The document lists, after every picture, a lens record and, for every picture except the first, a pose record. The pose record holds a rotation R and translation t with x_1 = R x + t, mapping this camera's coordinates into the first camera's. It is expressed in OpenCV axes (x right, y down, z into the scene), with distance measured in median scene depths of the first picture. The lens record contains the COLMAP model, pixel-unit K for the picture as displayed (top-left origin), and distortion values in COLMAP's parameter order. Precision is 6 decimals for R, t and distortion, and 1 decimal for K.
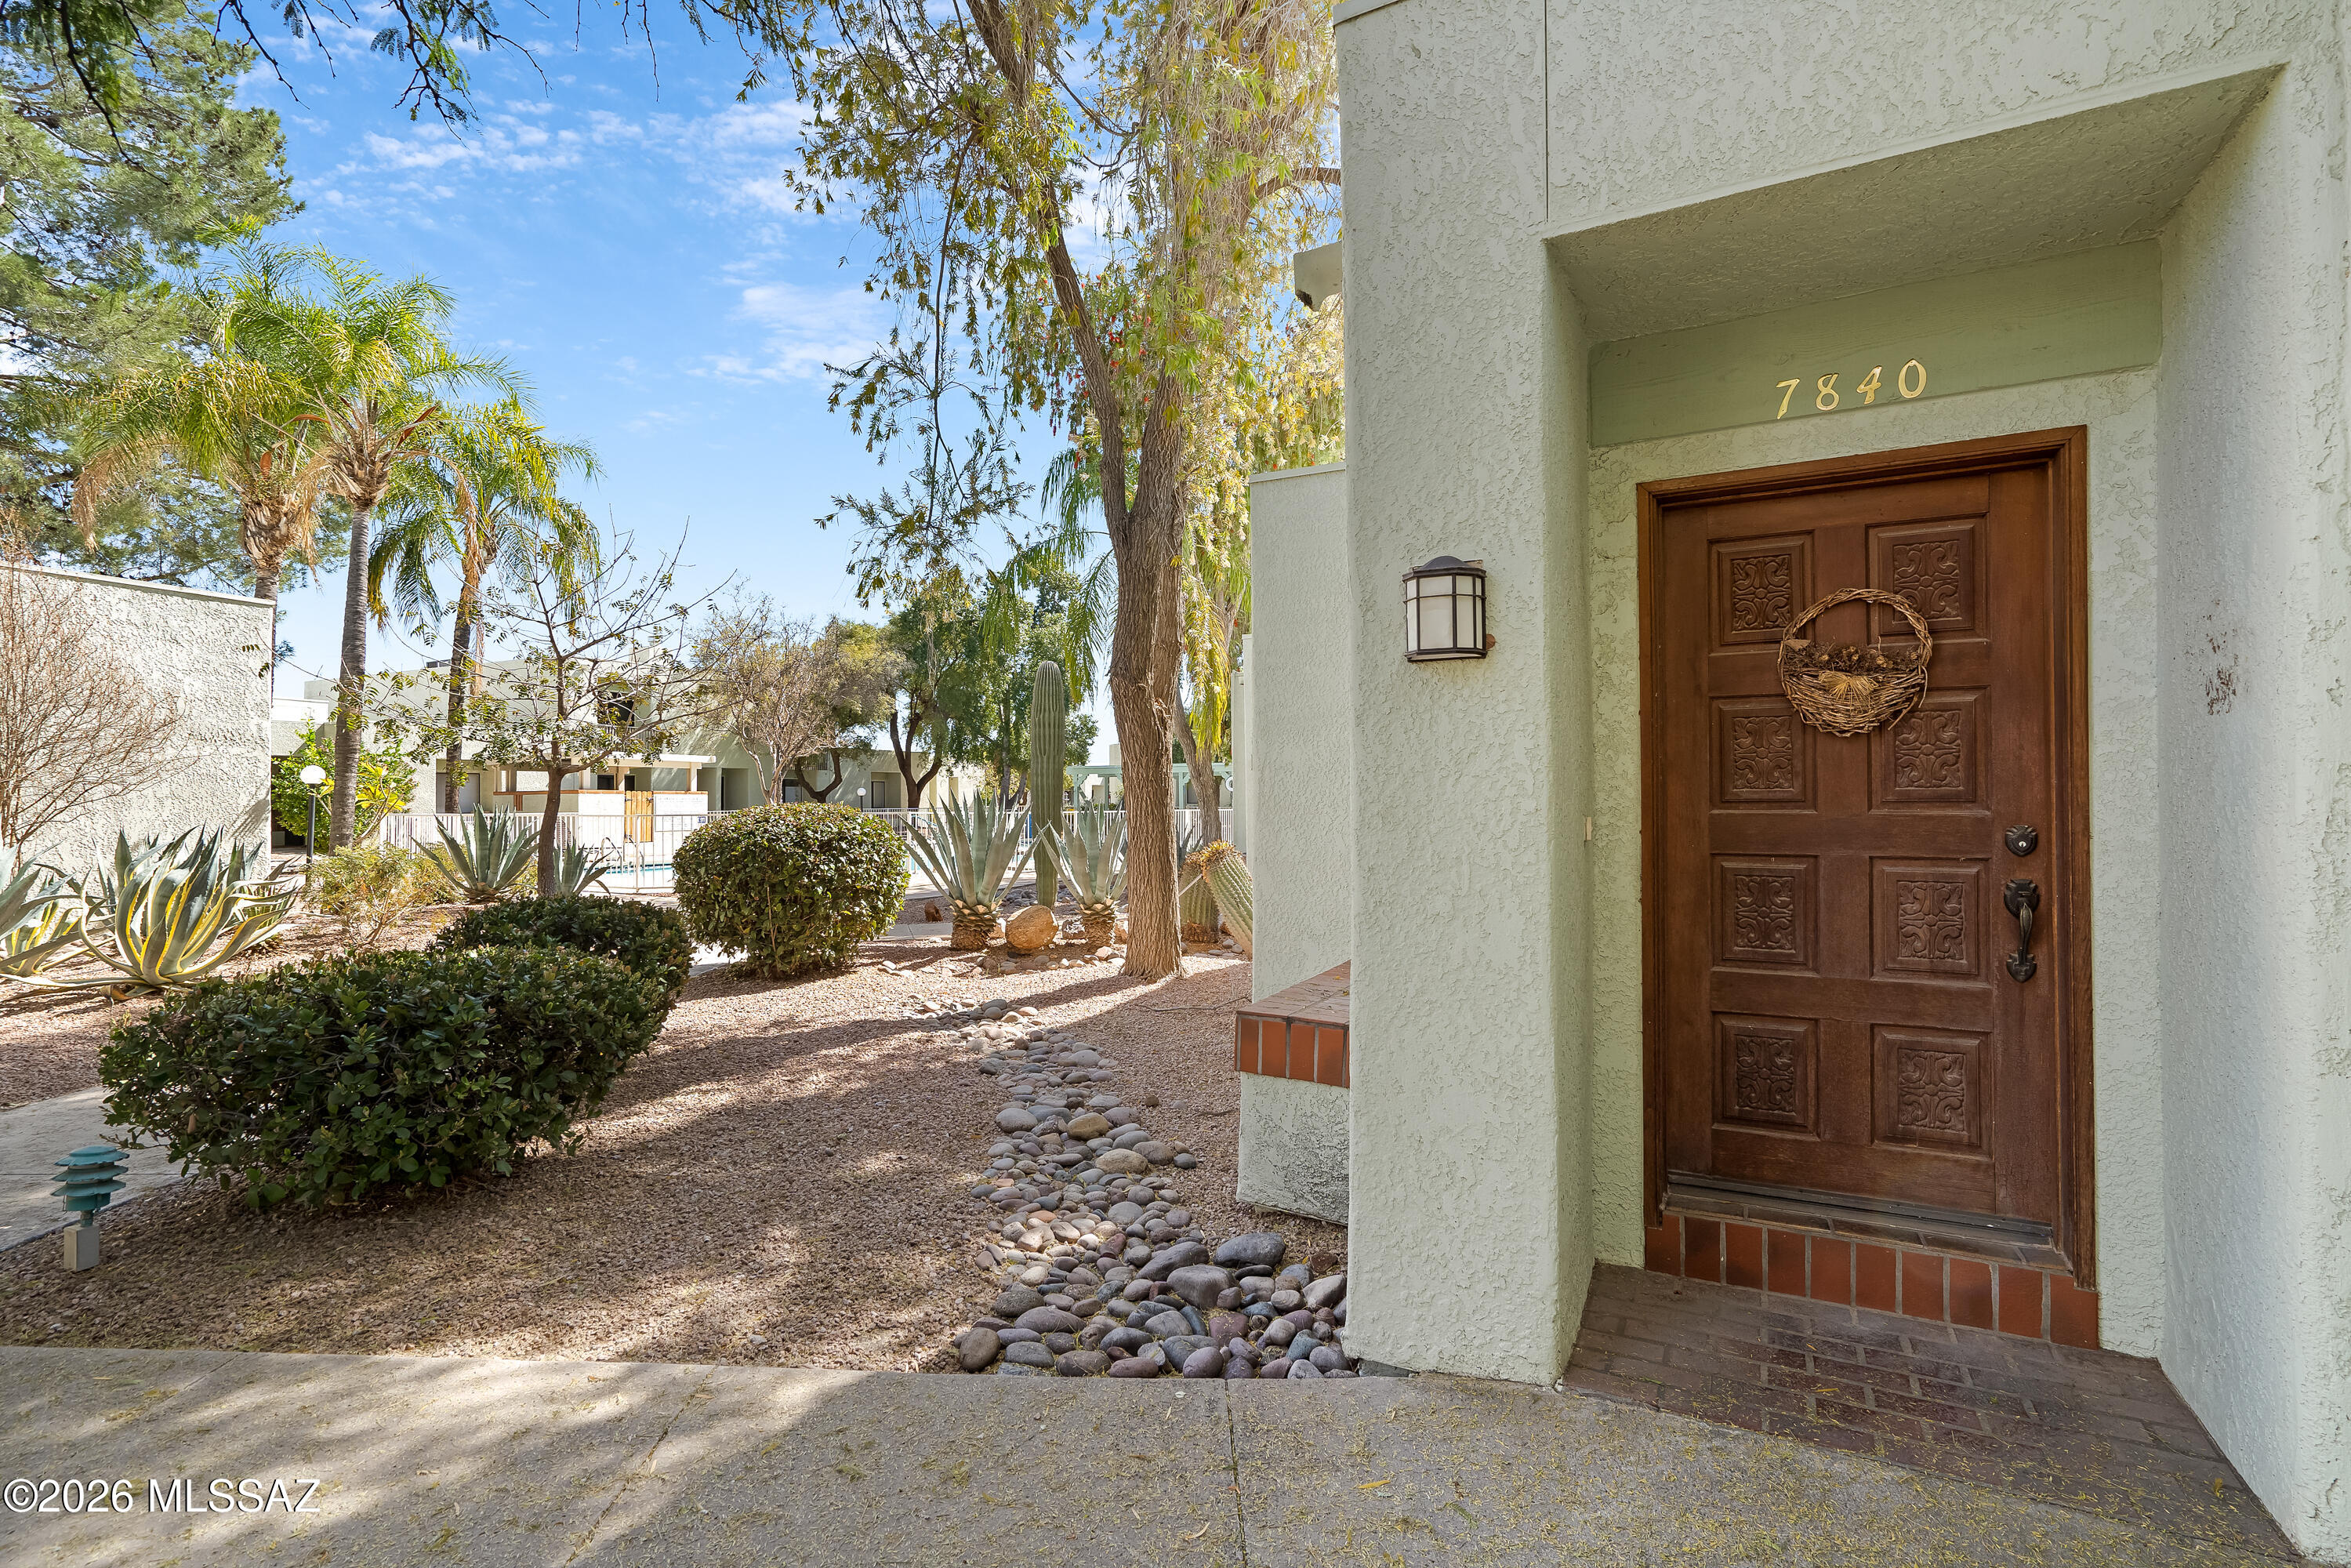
lens RADIAL K [[1088.7, 0, 1178.5], [0, 1088.7, 789.5], [0, 0, 1]] dist [-0.004043, 0.000585]
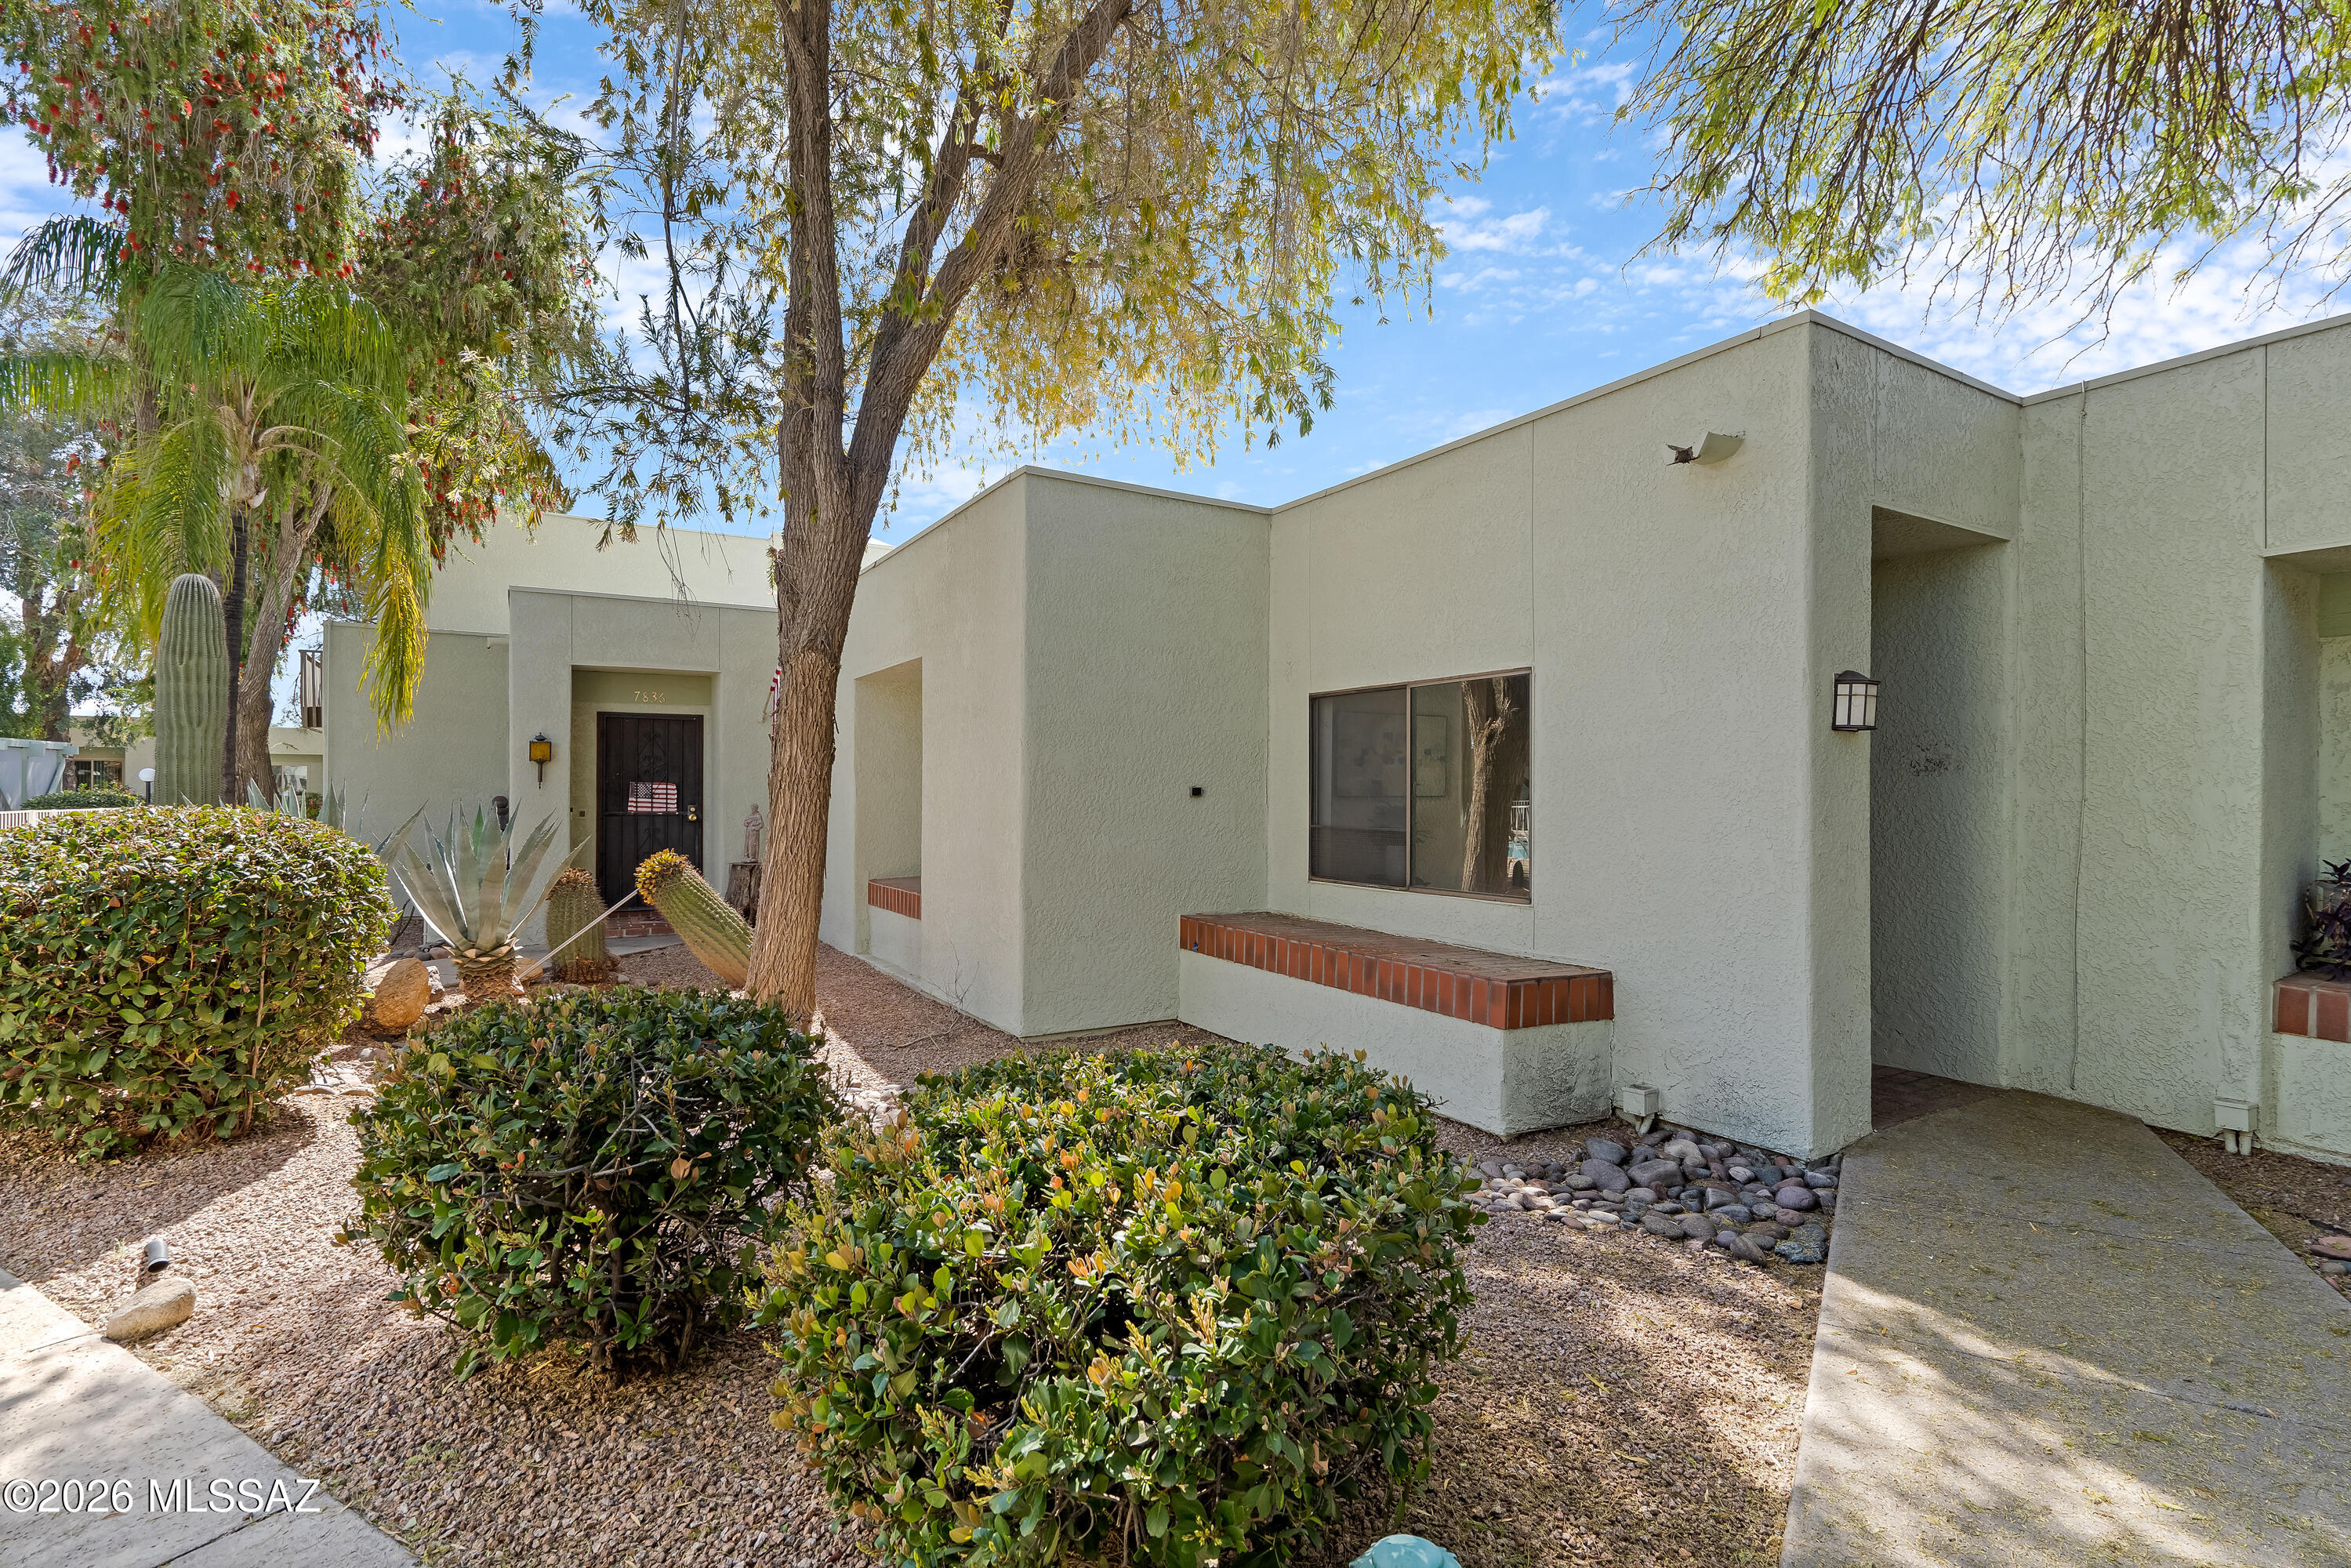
lens RADIAL K [[1088.7, 0, 1177.5], [0, 1088.7, 794.6], [0, 0, 1]] dist [-0.004043, 0.000585]
pose [[0.527142, 0.012885, 0.849679, -1.709386], [-0.018169, 0.999827, -0.003890, 0.004433], [-0.849583, -0.013388, 0.527285, 0.968742]]
